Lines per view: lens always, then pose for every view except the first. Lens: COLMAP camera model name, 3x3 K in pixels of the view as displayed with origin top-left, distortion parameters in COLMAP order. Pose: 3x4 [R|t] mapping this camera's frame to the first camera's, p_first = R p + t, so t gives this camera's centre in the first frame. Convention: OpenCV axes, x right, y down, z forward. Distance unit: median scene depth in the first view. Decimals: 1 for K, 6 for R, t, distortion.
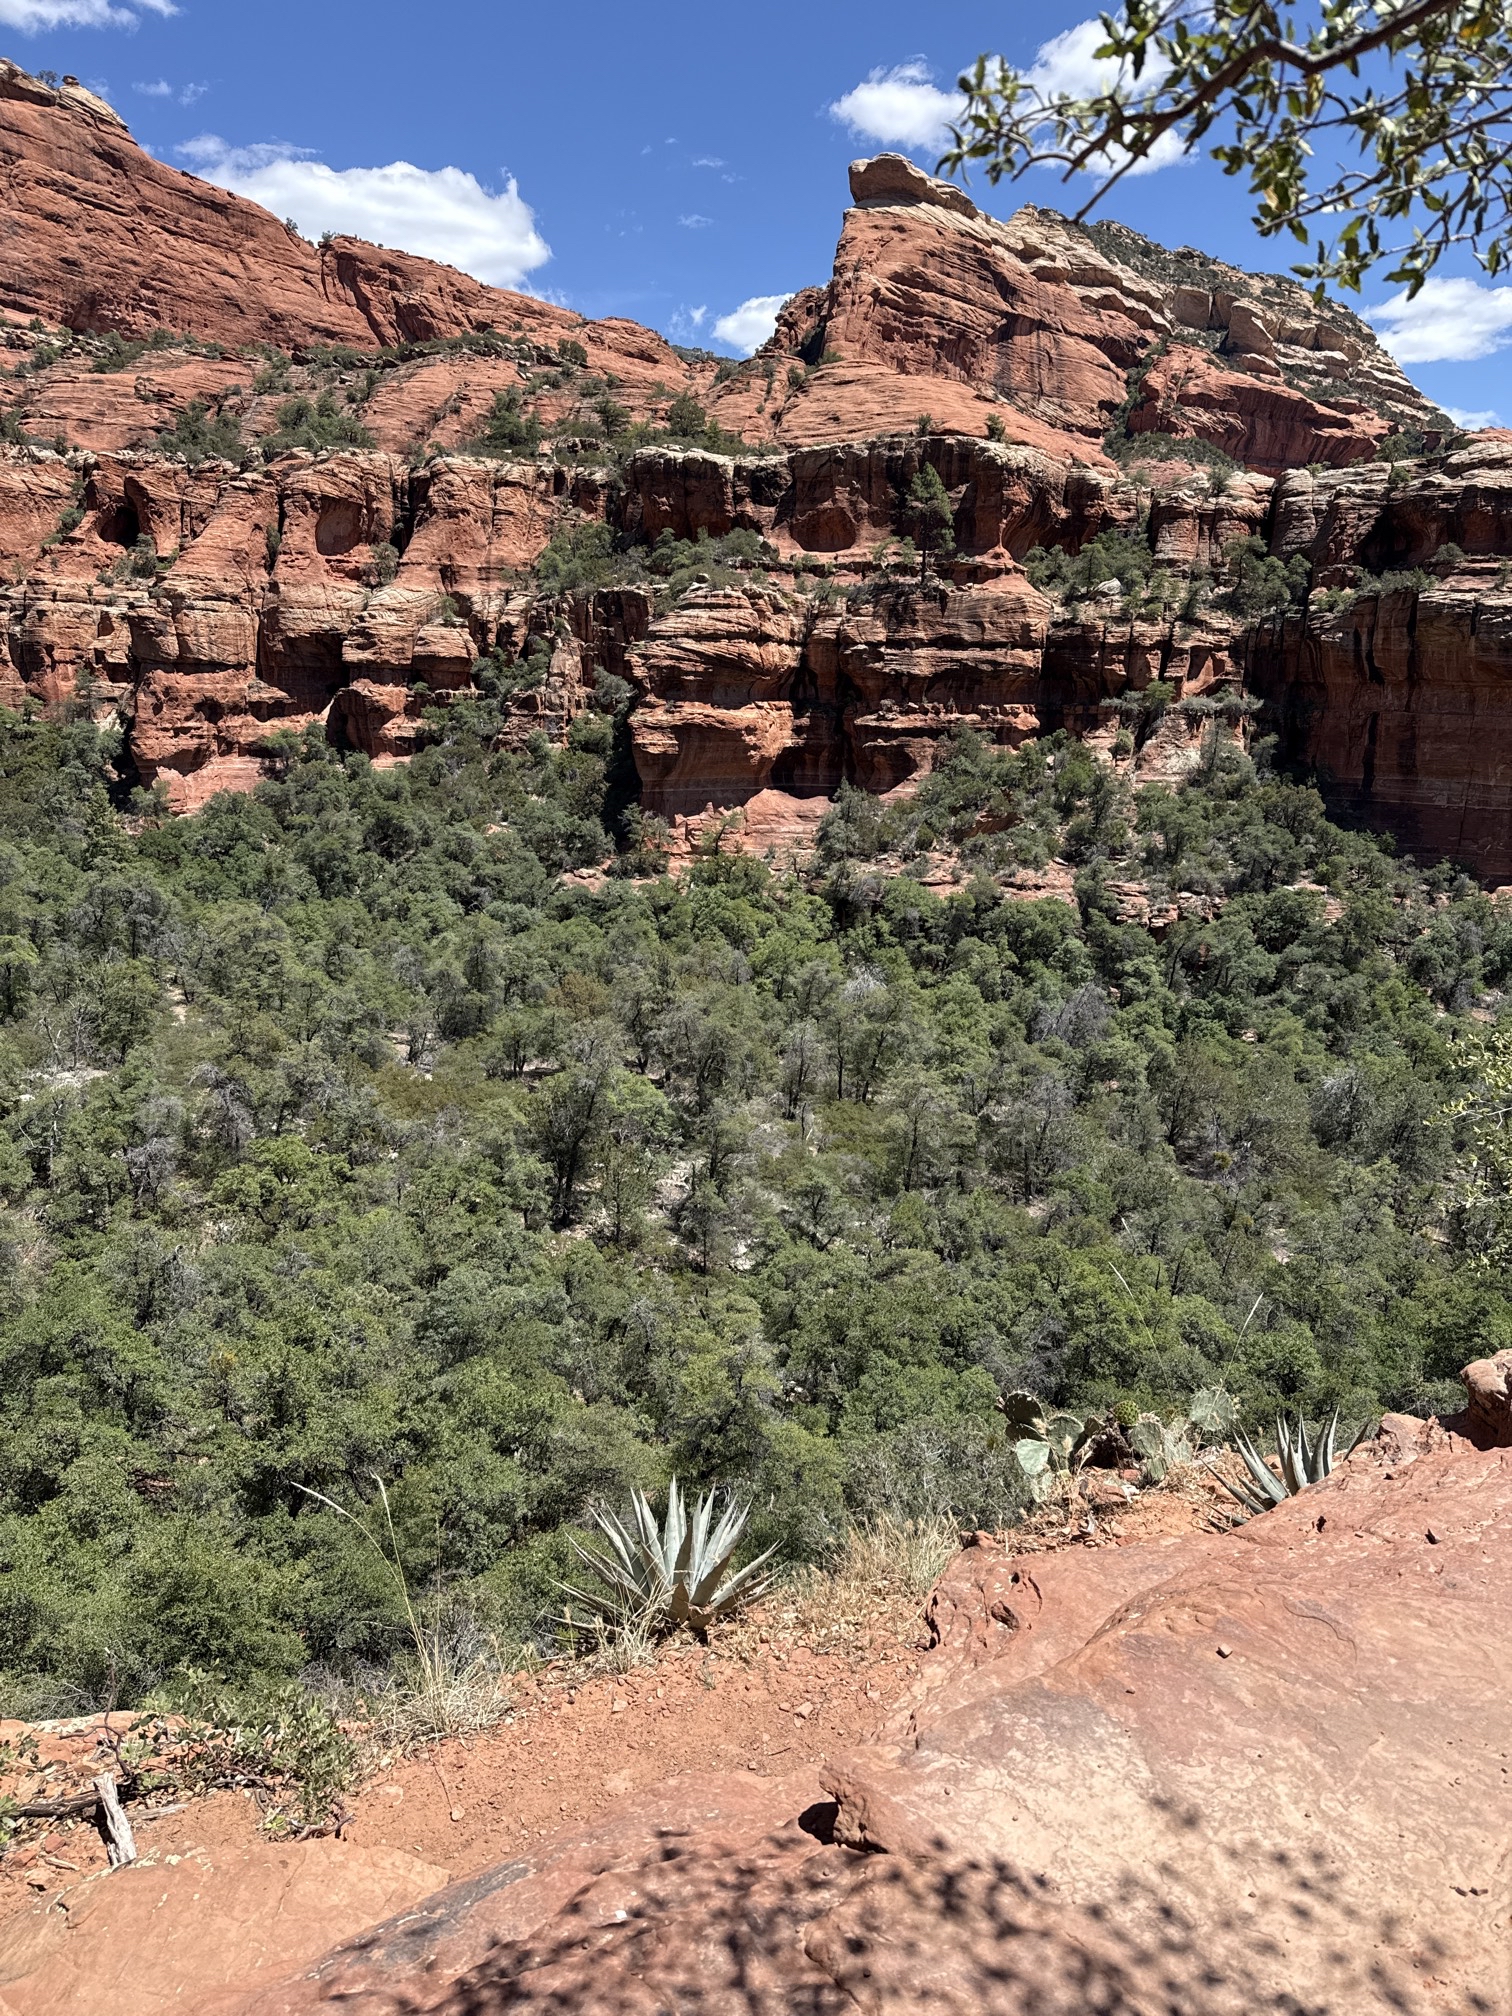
lens RADIAL K [[1388.2, 0, 765.6], [0, 1388.2, 997.0], [0, 0, 1]] dist [0.090490, -0.139230]
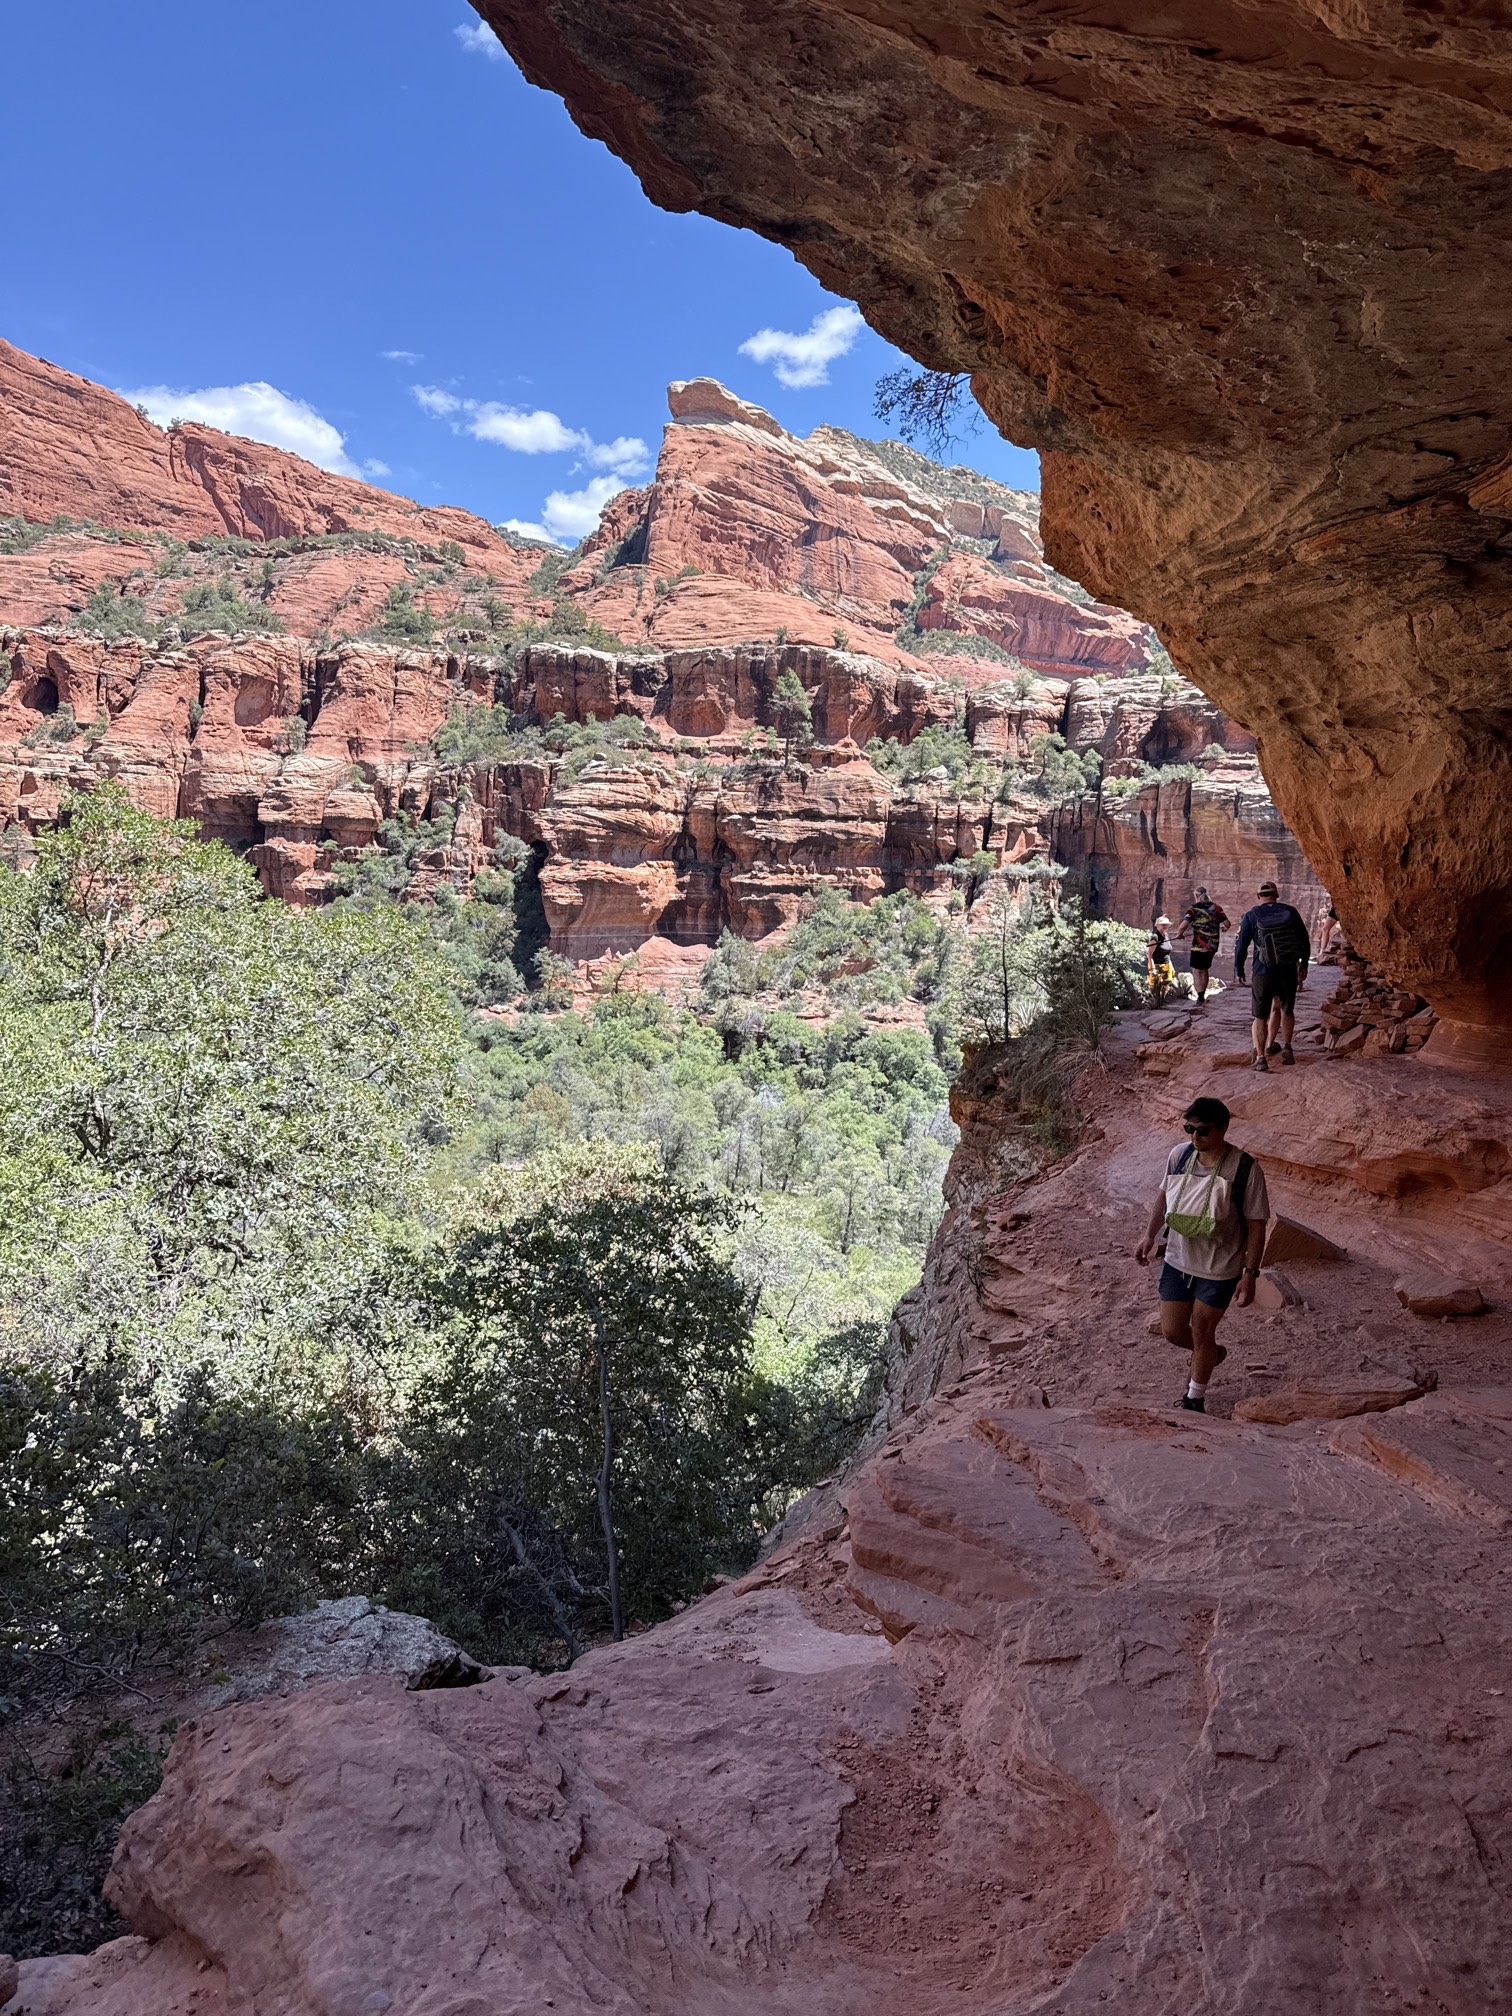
lens RADIAL K [[1388.2, 0, 754.2], [0, 1388.2, 994.9], [0, 0, 1]] dist [0.090490, -0.139230]
pose [[0.990752, 0.000784, 0.135683, -0.067016], [0.014546, 0.993607, -0.111953, 0.024107], [-0.134904, 0.112891, 0.984407, -0.115137]]
